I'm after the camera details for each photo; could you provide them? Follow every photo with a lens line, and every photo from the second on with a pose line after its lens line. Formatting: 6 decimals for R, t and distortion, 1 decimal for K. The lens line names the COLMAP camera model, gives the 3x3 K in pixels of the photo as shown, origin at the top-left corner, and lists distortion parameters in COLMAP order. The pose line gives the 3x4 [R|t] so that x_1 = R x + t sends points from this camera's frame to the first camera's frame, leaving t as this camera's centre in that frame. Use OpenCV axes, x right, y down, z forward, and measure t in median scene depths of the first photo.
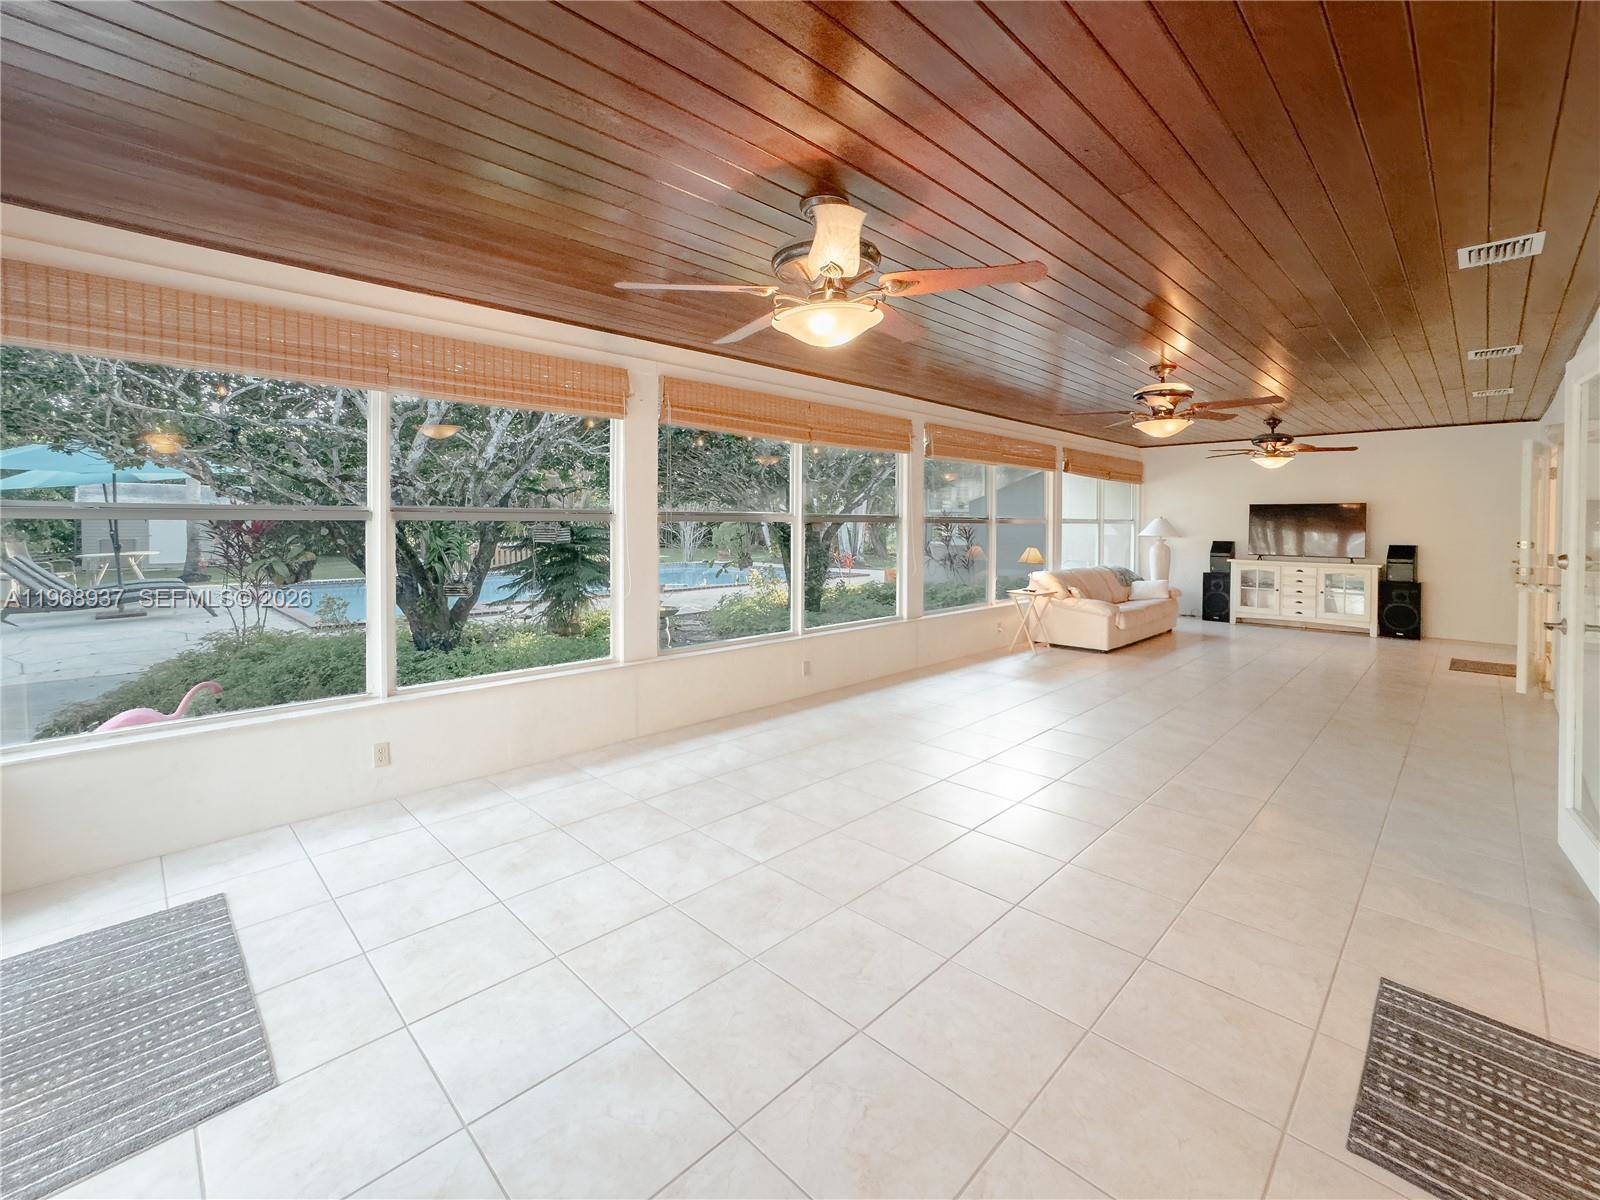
lens RADIAL K [[660.8, 0, 796.8], [0, 660.8, 546.1], [0, 0, 1]] dist [0.016296, 0.000606]
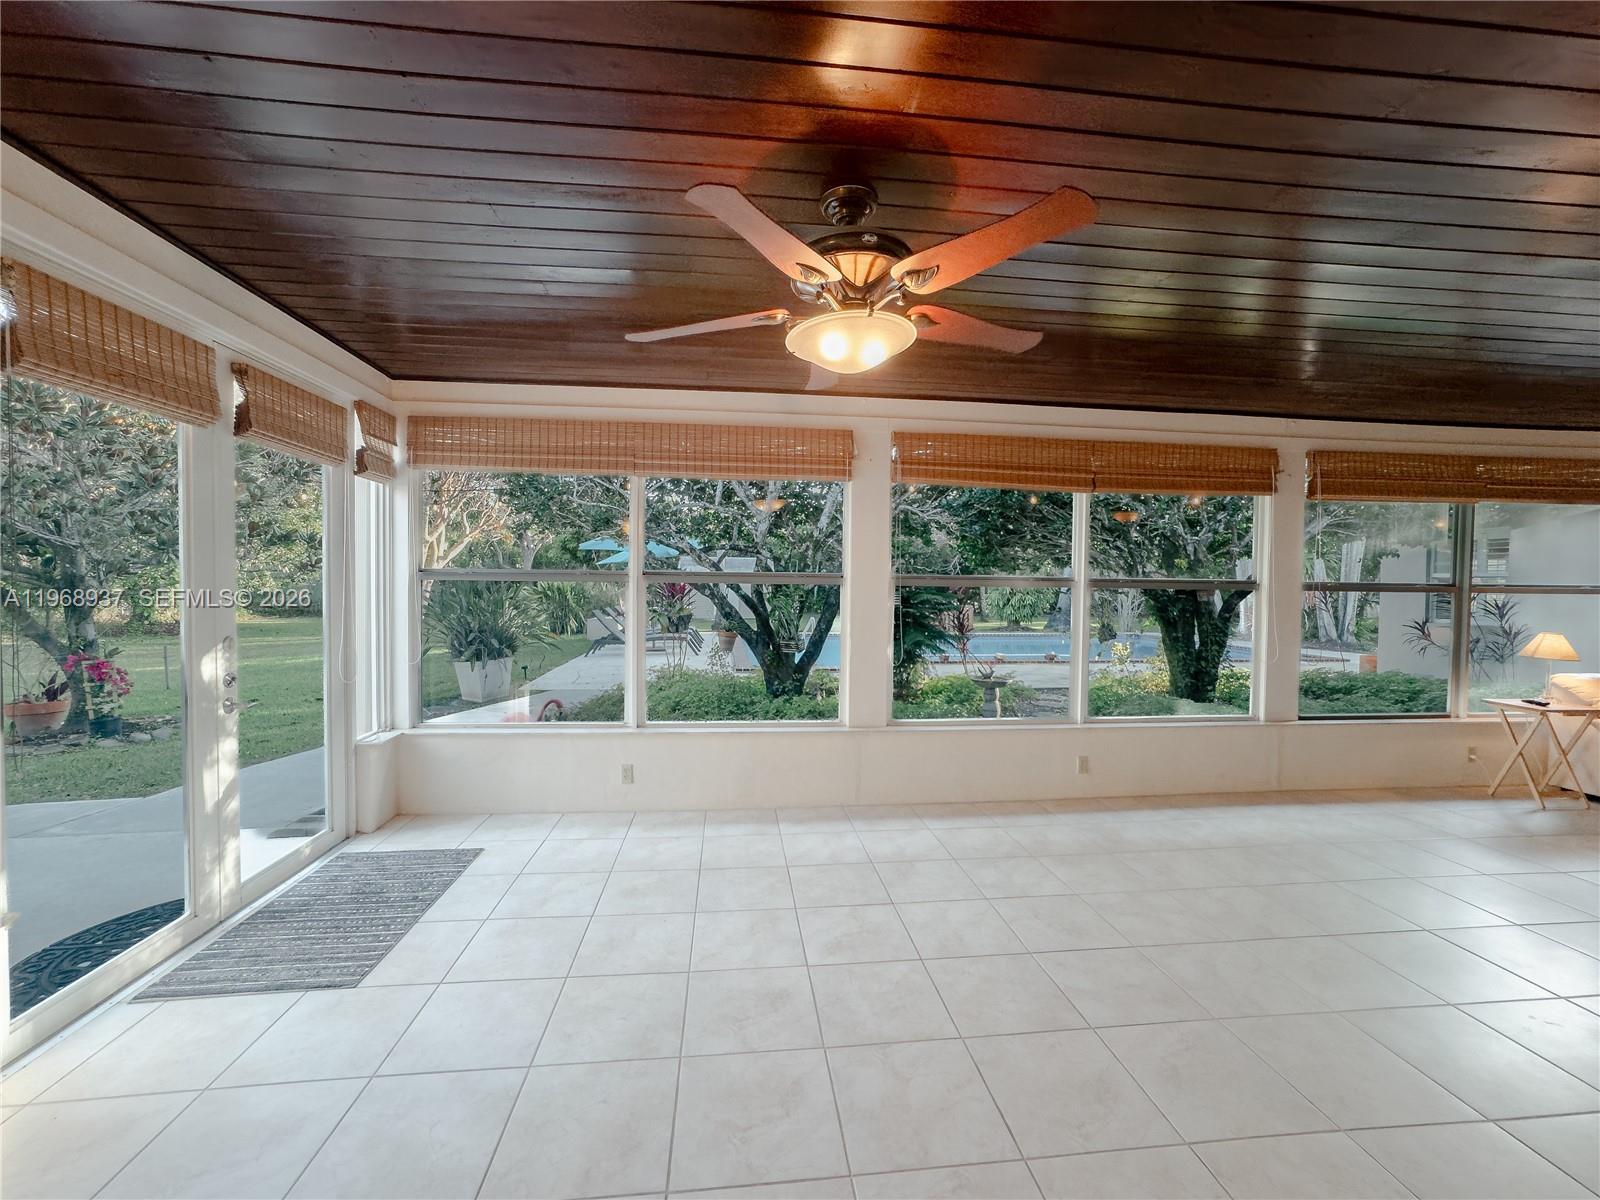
lens RADIAL K [[655.4, 0, 800.0], [0, 655.4, 600.0], [0, 0, 1]] dist [-0.001758, -0.000039]
pose [[0.798365, 0.015307, -0.601979, 0.386244], [-0.026830, 0.999588, -0.010165, -0.005834], [0.601575, 0.024266, 0.798447, 0.228400]]
